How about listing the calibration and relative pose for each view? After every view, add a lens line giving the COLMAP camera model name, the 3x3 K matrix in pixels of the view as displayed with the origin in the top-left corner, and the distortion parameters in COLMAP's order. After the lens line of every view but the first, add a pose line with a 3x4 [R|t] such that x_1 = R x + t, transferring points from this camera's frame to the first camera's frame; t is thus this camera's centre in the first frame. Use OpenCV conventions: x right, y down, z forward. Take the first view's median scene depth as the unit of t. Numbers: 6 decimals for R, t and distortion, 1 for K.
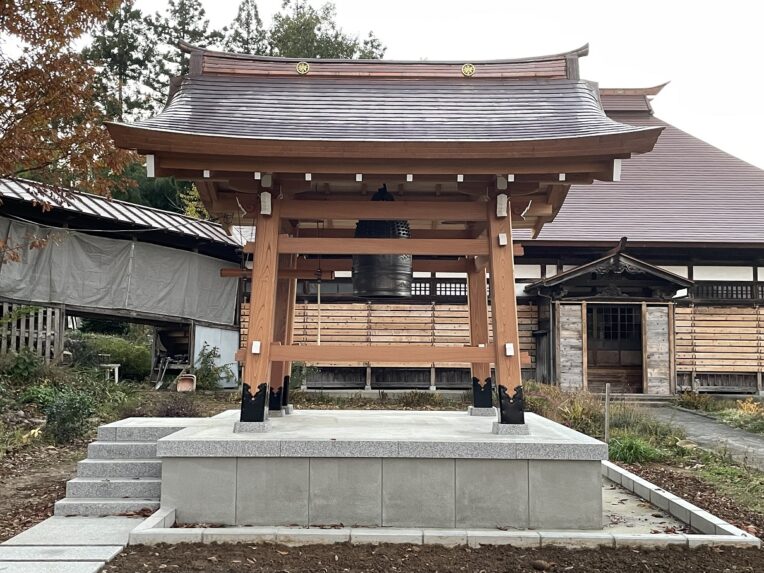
lens RADIAL K [[863.6, 0, 382.0], [0, 863.6, 286.5], [0, 0, 1]] dist [0.106319, -0.040139]
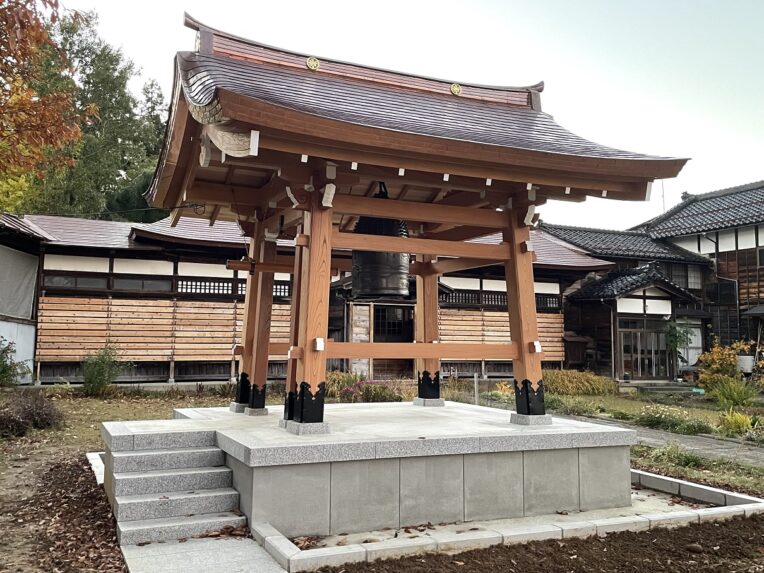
lens RADIAL K [[723.5, 0, 382.0], [0, 723.5, 286.5], [0, 0, 1]] dist [0.123732, -0.145556]
pose [[0.912875, 0.032428, 0.406949, -0.400523], [-0.030810, 0.999470, -0.010530, 0.011831], [-0.407074, -0.002925, 0.913390, 0.233282]]
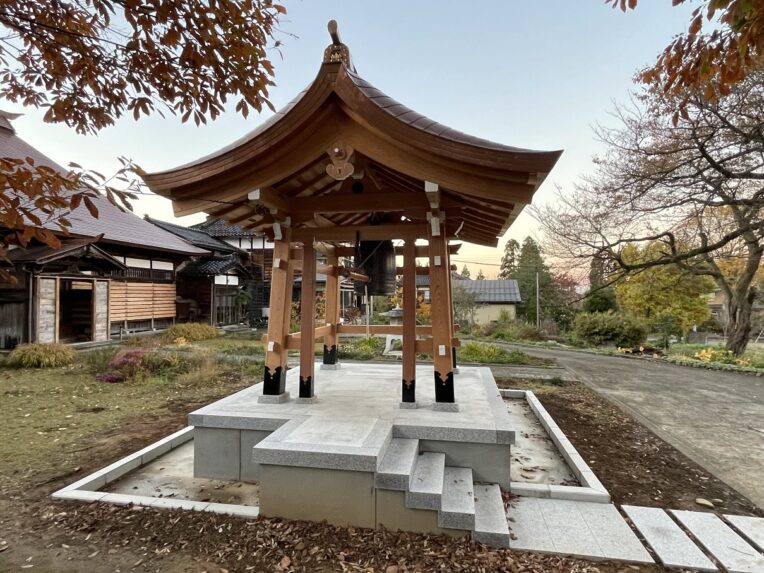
lens RADIAL K [[434.7, 0, 382.0], [0, 434.7, 286.5], [0, 0, 1]] dist [0.002048, 0.000424]
pose [[0.180365, 0.008905, 0.983559, -0.829304], [-0.069906, 0.997546, 0.003787, -0.012200], [-0.981112, -0.069439, 0.180545, 1.013881]]
